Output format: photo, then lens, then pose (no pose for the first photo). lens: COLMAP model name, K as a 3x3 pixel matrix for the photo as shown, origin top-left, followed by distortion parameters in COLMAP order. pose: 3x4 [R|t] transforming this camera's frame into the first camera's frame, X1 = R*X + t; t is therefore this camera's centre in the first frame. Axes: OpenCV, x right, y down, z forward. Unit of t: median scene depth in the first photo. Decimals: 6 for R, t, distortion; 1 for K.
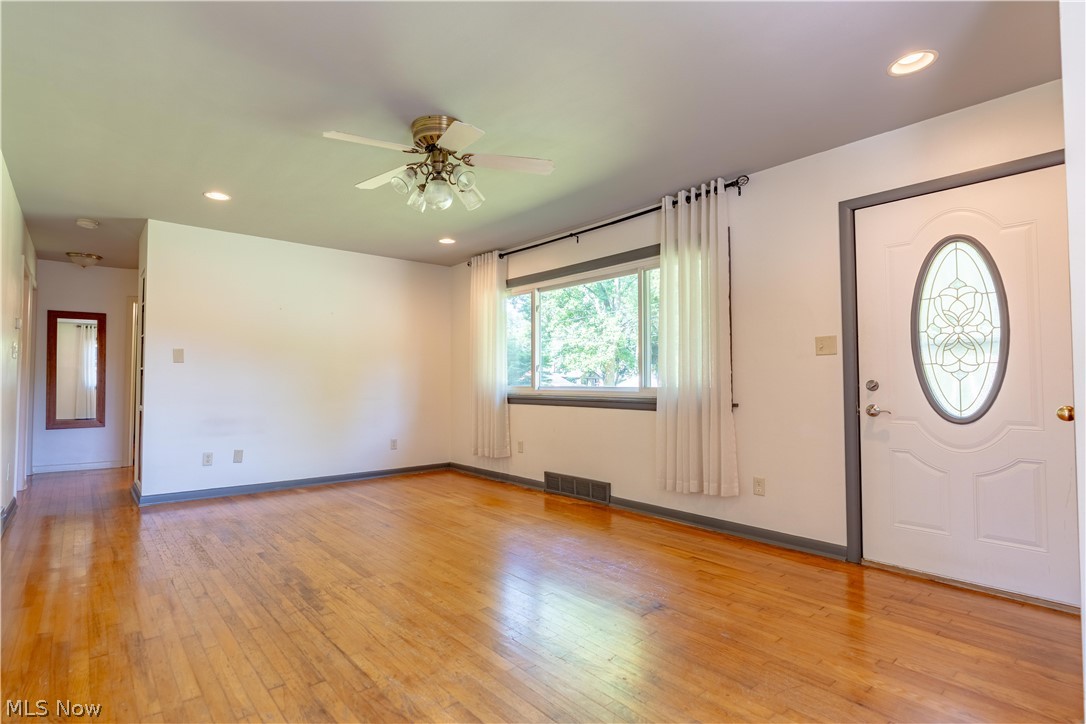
lens RADIAL K [[538.0, 0, 506.5], [0, 538.0, 364.6], [0, 0, 1]] dist [-0.001250, -0.000066]
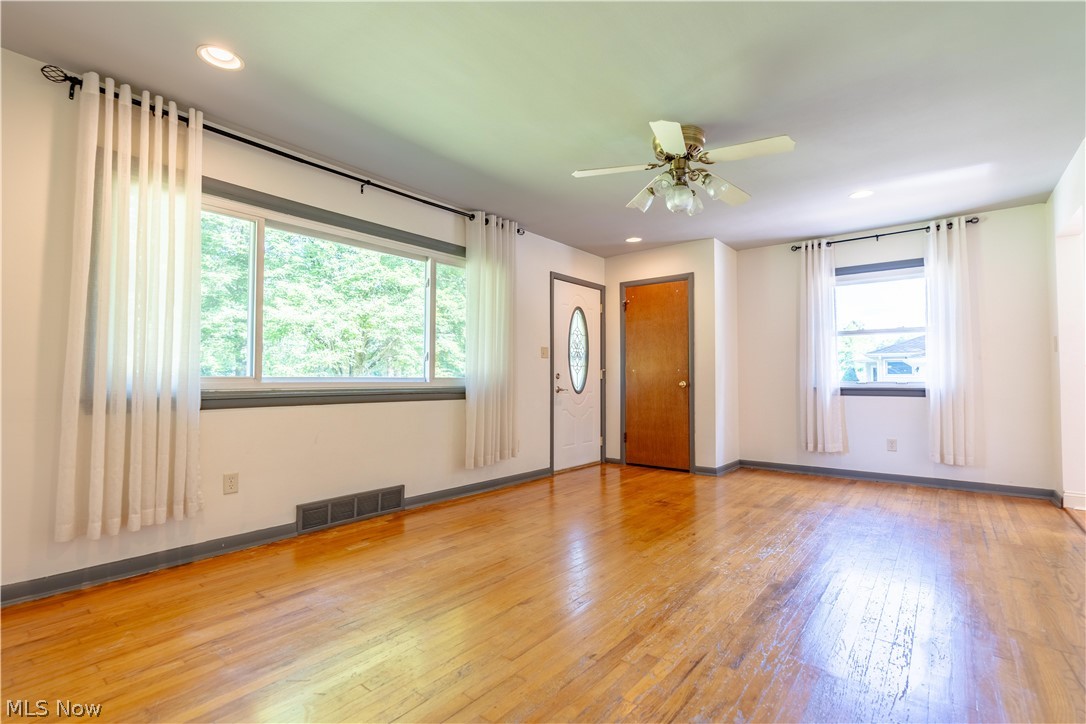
lens RADIAL K [[505.4, 0, 546.6], [0, 505.4, 364.7], [0, 0, 1]] dist [-0.002890, -0.000113]
pose [[-0.221215, 0.024033, 0.974929, -0.957555], [-0.035921, 0.998817, -0.032773, 0.055384], [-0.974563, -0.042271, -0.220090, 1.339531]]
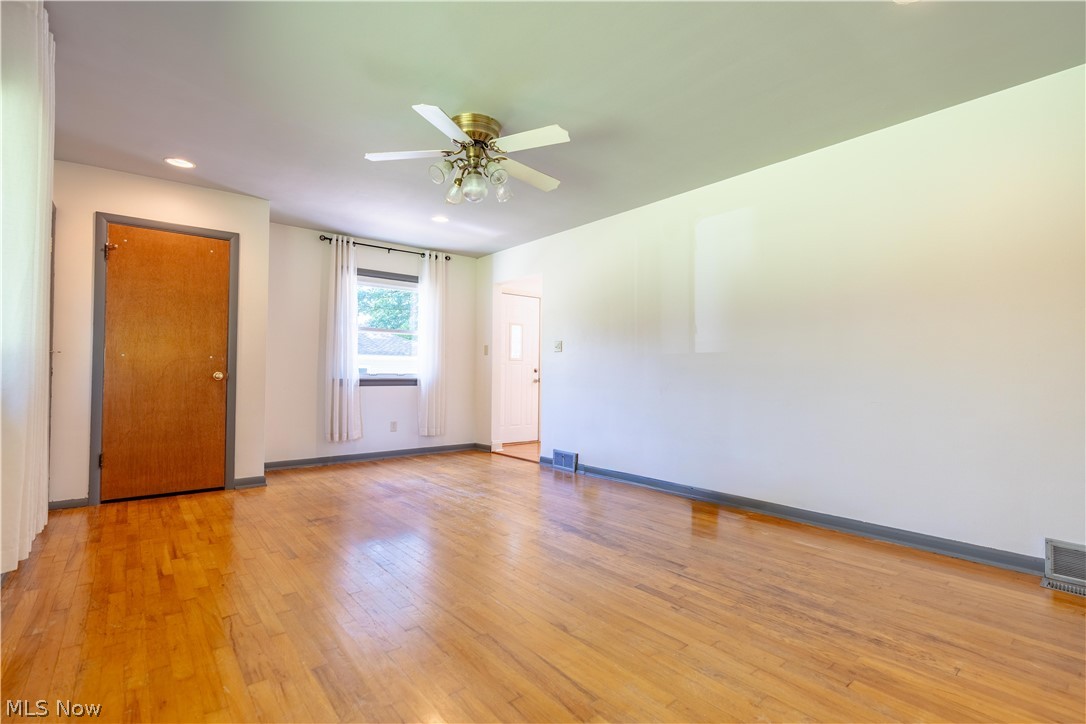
lens RADIAL K [[505.4, 0, 546.6], [0, 505.4, 364.7], [0, 0, 1]] dist [-0.002890, -0.000113]
pose [[-0.999678, -0.010179, -0.023228, -0.227689], [-0.008851, 0.998359, -0.056572, 0.085210], [0.023766, -0.056349, -0.998128, 1.814668]]
